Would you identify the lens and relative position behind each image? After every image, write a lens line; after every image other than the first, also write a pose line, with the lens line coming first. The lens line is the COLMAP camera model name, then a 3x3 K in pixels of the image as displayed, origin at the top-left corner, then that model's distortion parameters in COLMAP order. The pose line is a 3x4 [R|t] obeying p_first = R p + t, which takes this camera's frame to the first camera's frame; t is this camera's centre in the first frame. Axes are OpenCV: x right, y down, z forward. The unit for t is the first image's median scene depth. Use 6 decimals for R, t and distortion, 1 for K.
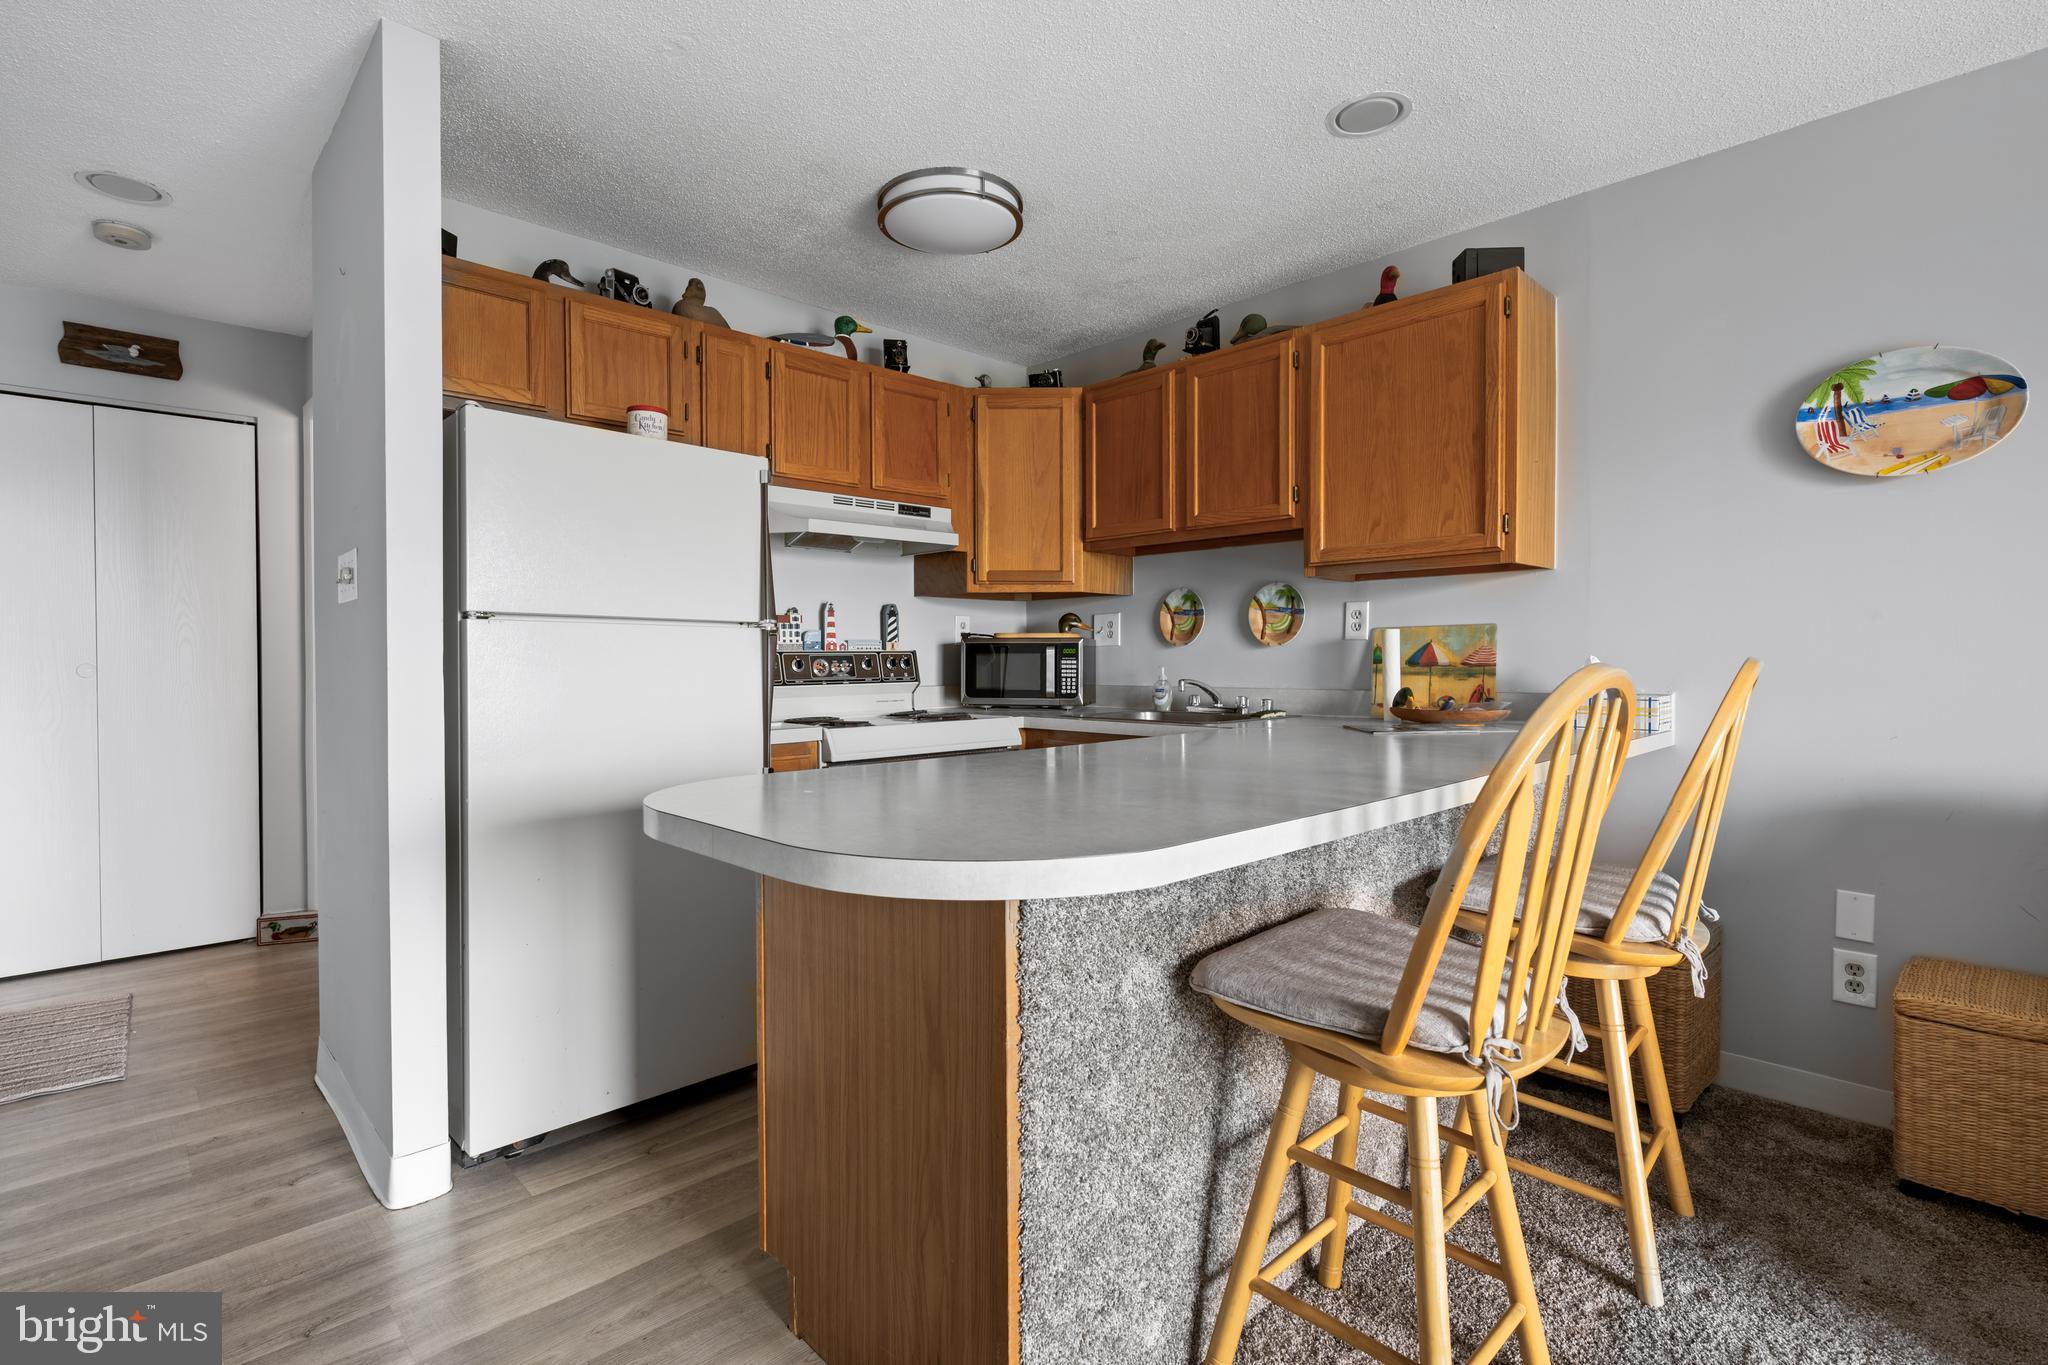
lens RADIAL K [[957.4, 0, 1030.1], [0, 957.4, 673.2], [0, 0, 1]] dist [-0.000117, 0.000723]
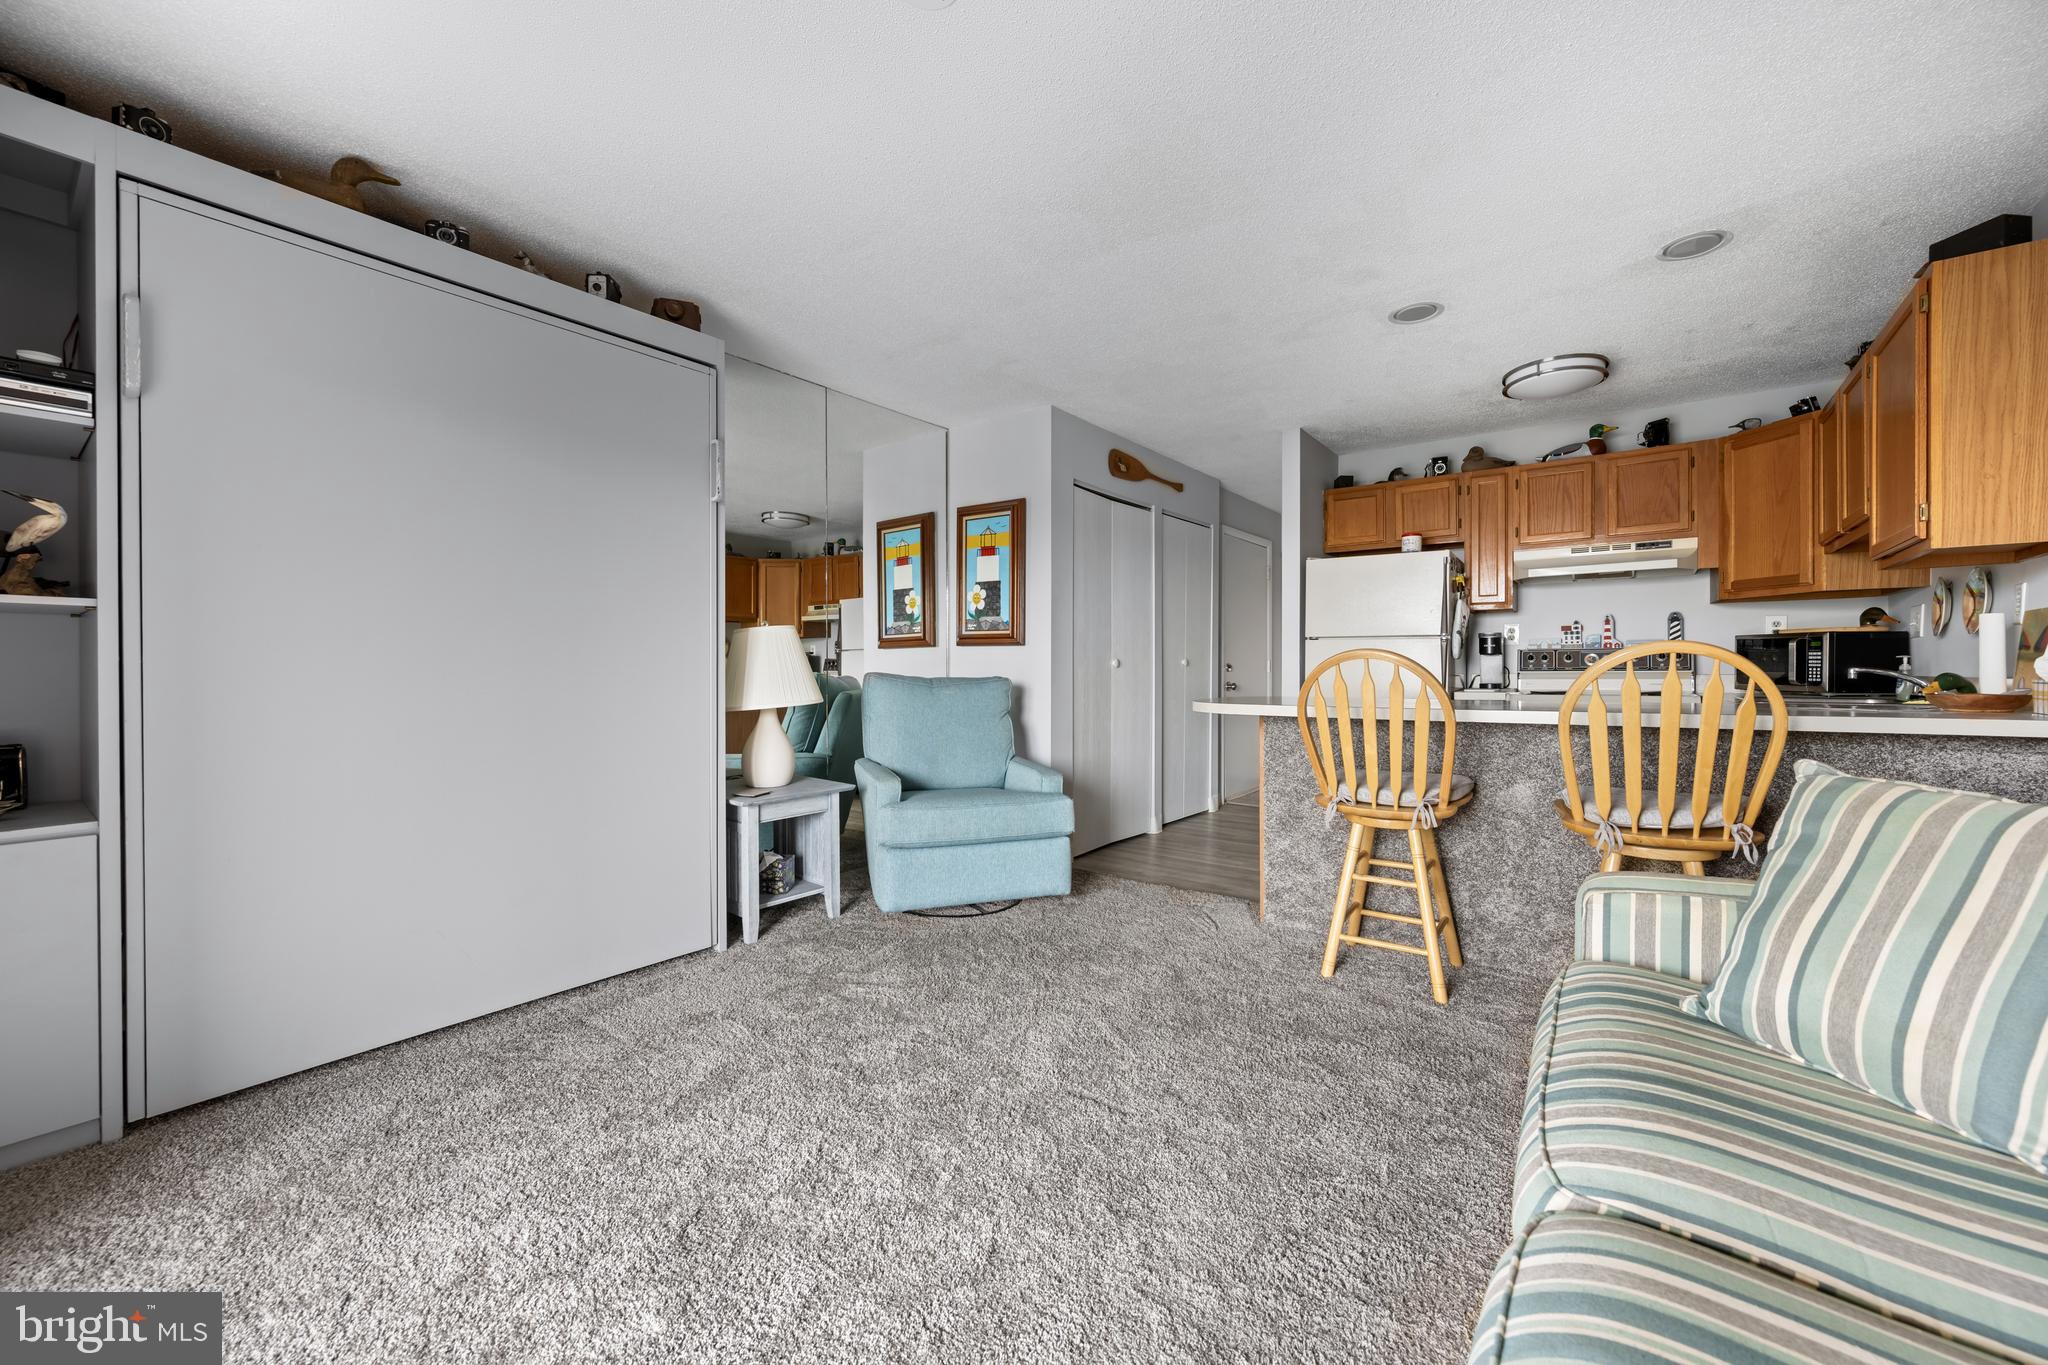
lens RADIAL K [[804.0, 0, 1016.9], [0, 804.0, 670.2], [0, 0, 1]] dist [-0.000953, -0.000662]
pose [[0.143428, 0.004929, -0.989649, 1.011589], [-0.013497, 0.999904, 0.003024, 0.021166], [0.989569, 0.012923, 0.143481, -0.077976]]
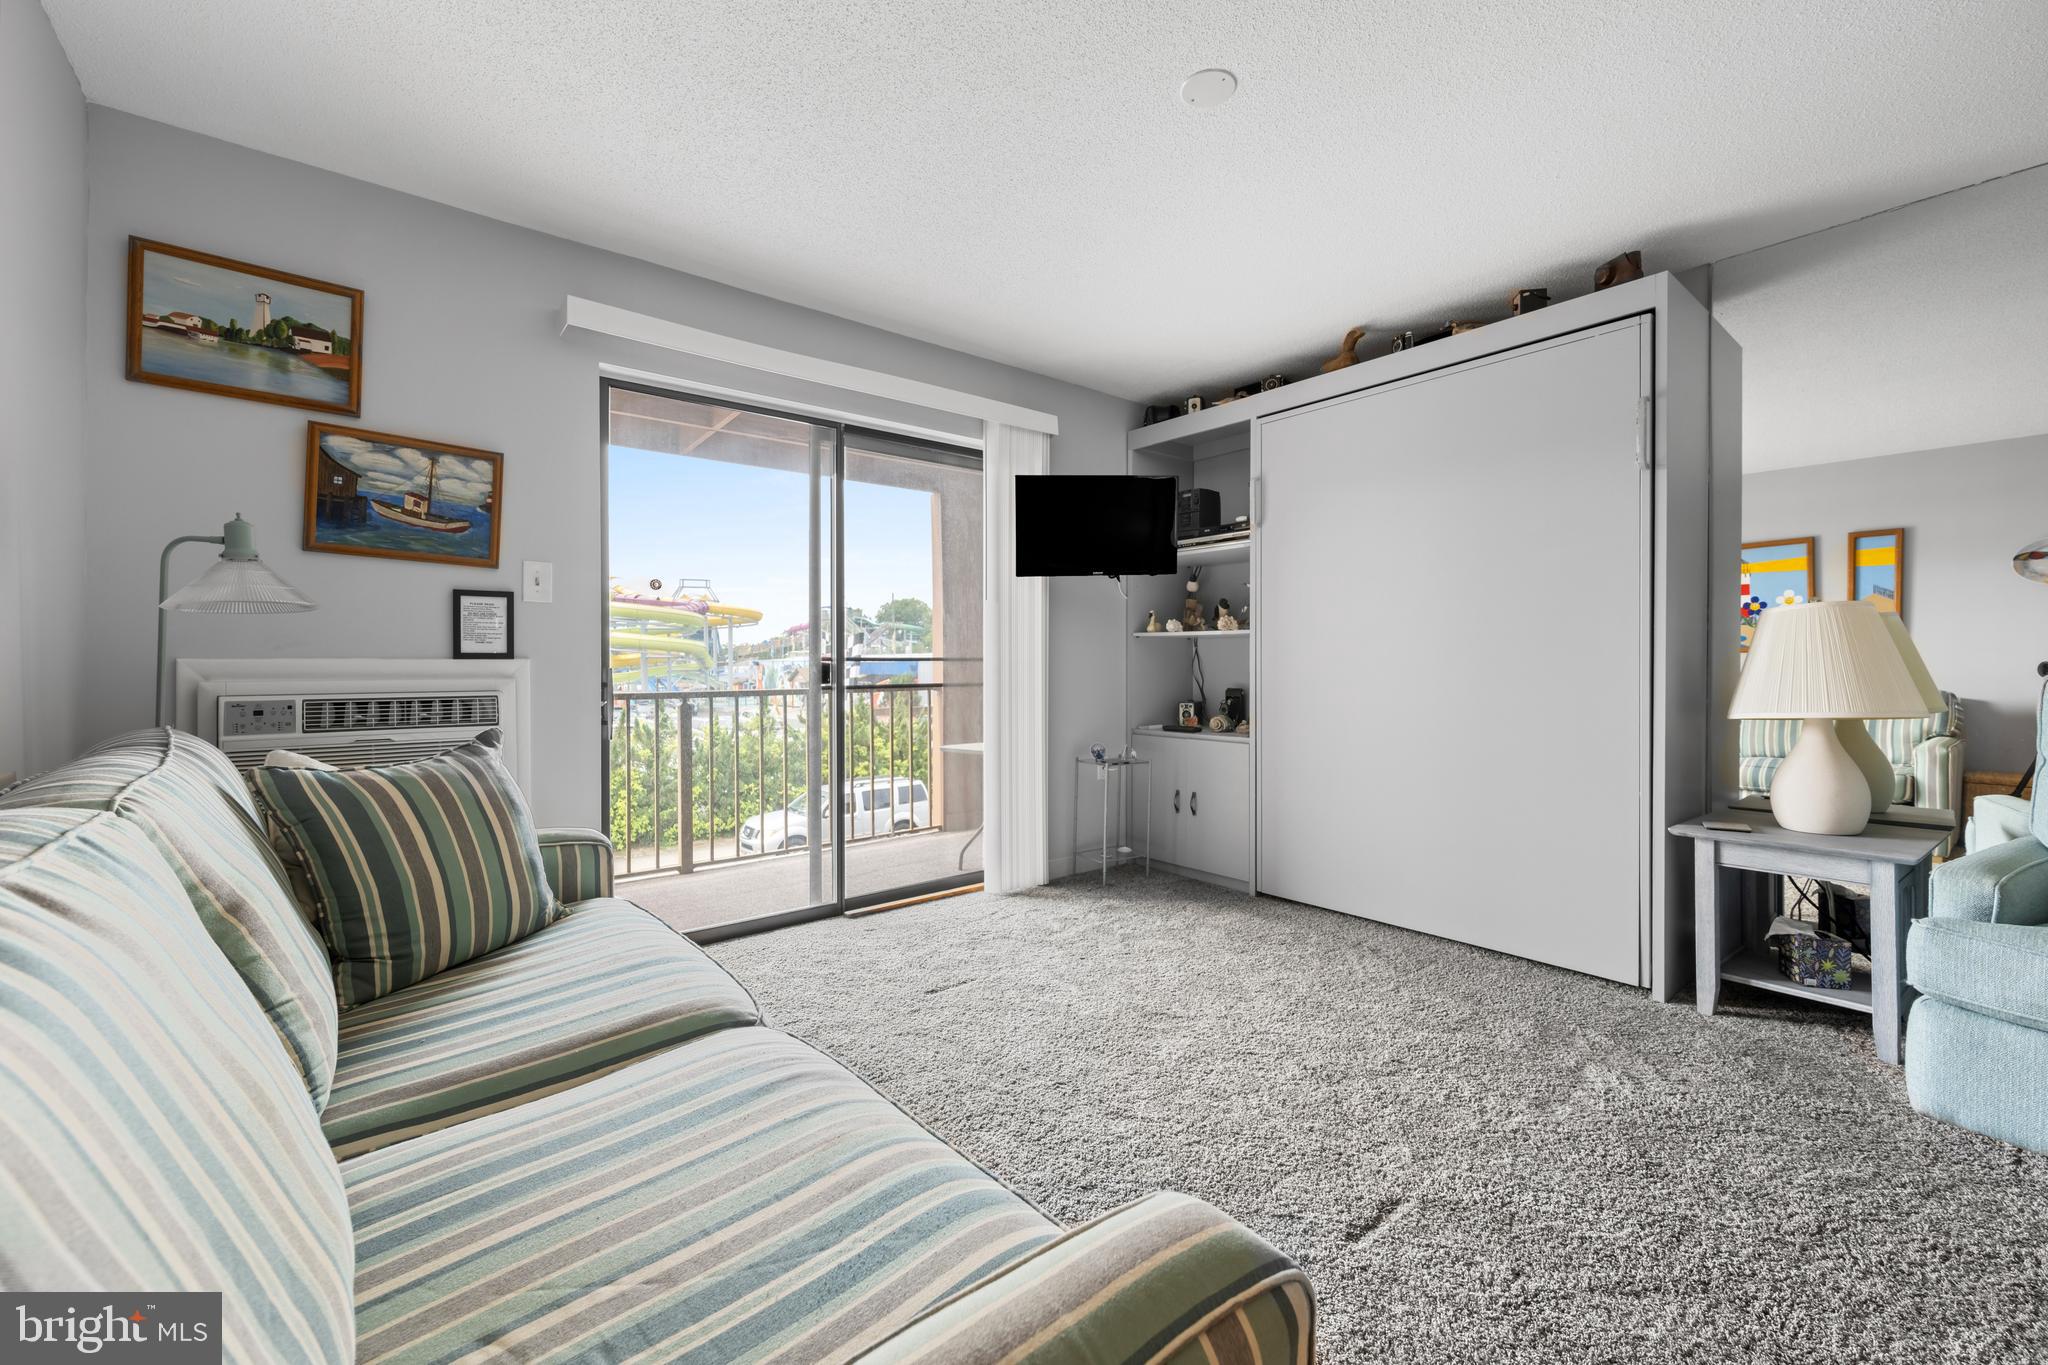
lens RADIAL K [[827.6, 0, 1033.1], [0, 827.6, 665.5], [0, 0, 1]] dist [0.000572, -0.000543]
pose [[-0.996419, 0.002053, 0.084526, 0.556958], [0.003296, 0.999889, 0.014560, 0.014432], [-0.084487, 0.014786, -0.996315, 0.603160]]
